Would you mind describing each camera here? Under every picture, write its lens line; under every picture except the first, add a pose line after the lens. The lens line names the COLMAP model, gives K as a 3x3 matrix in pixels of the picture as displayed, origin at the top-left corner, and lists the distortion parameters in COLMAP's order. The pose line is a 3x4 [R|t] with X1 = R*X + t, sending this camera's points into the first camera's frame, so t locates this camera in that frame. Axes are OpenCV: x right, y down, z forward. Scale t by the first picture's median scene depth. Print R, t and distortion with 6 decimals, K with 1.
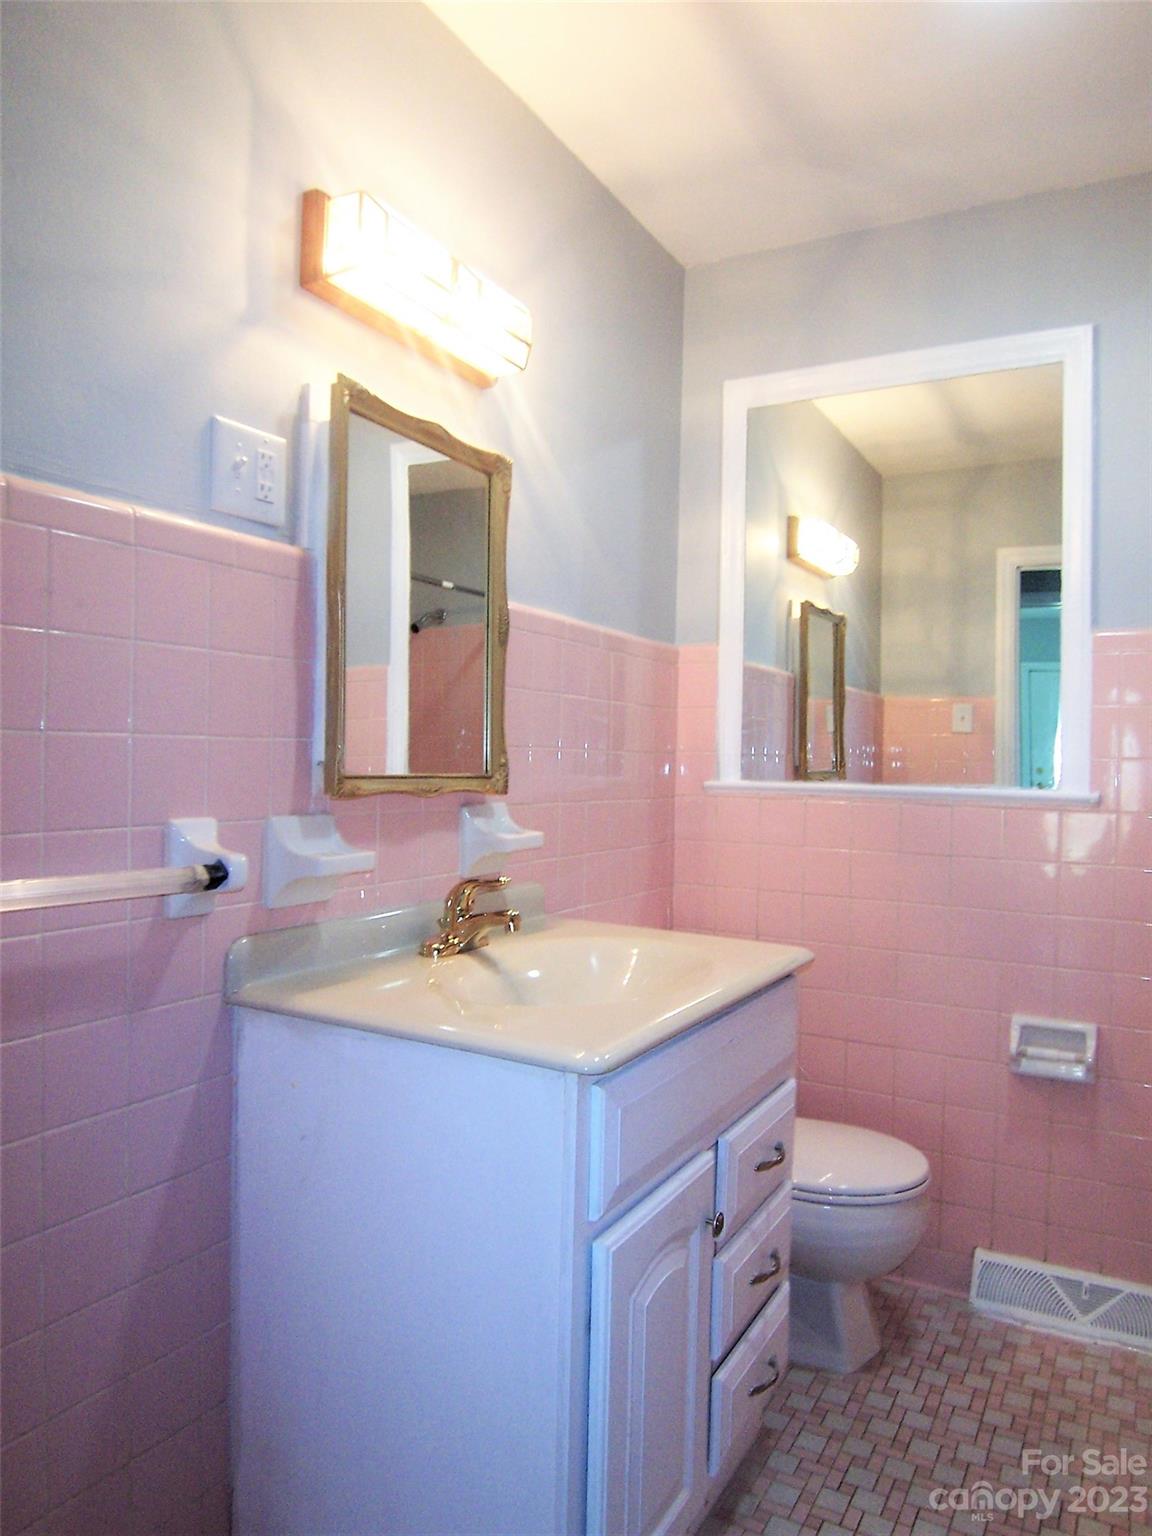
lens RADIAL K [[1040.0, 0, 576.0], [0, 1040.0, 768.0], [0, 0, 1]] dist [-0.013521, -0.042806]
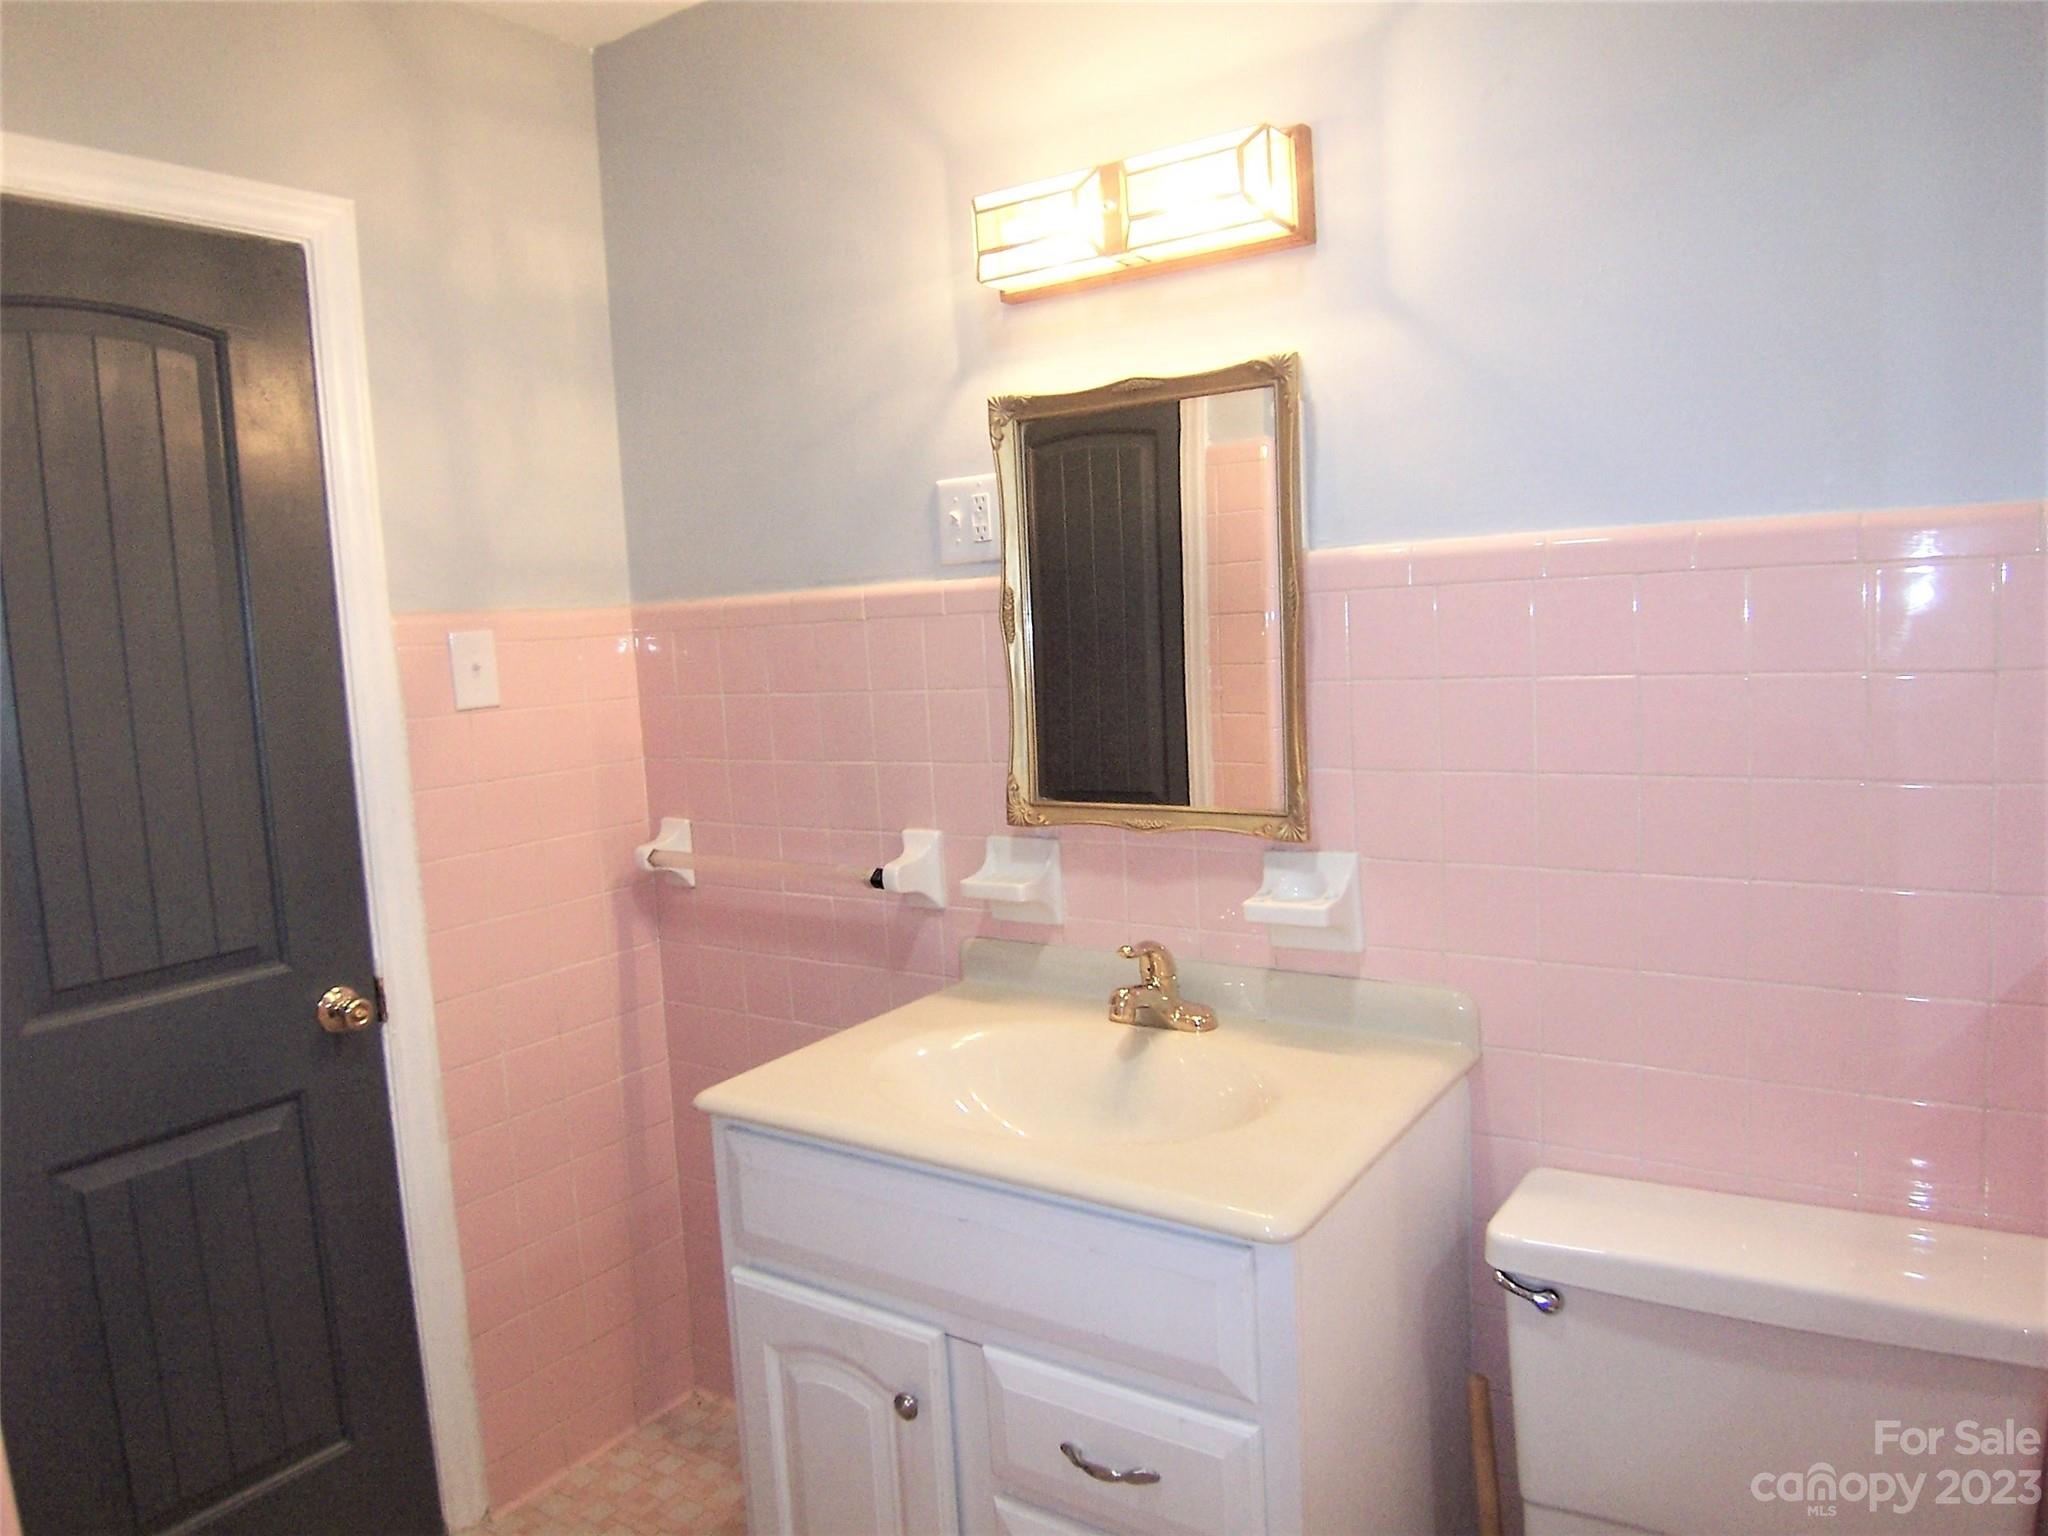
lens RADIAL K [[1386.7, 0, 1024.8], [0, 1386.7, 756.3], [0, 0, 1]] dist [-0.013521, -0.042806]
pose [[-0.084985, 0.091952, -0.992130, 1.133099], [0.039733, 0.995253, 0.088838, -0.163467], [0.995590, -0.031871, -0.088235, 1.167375]]
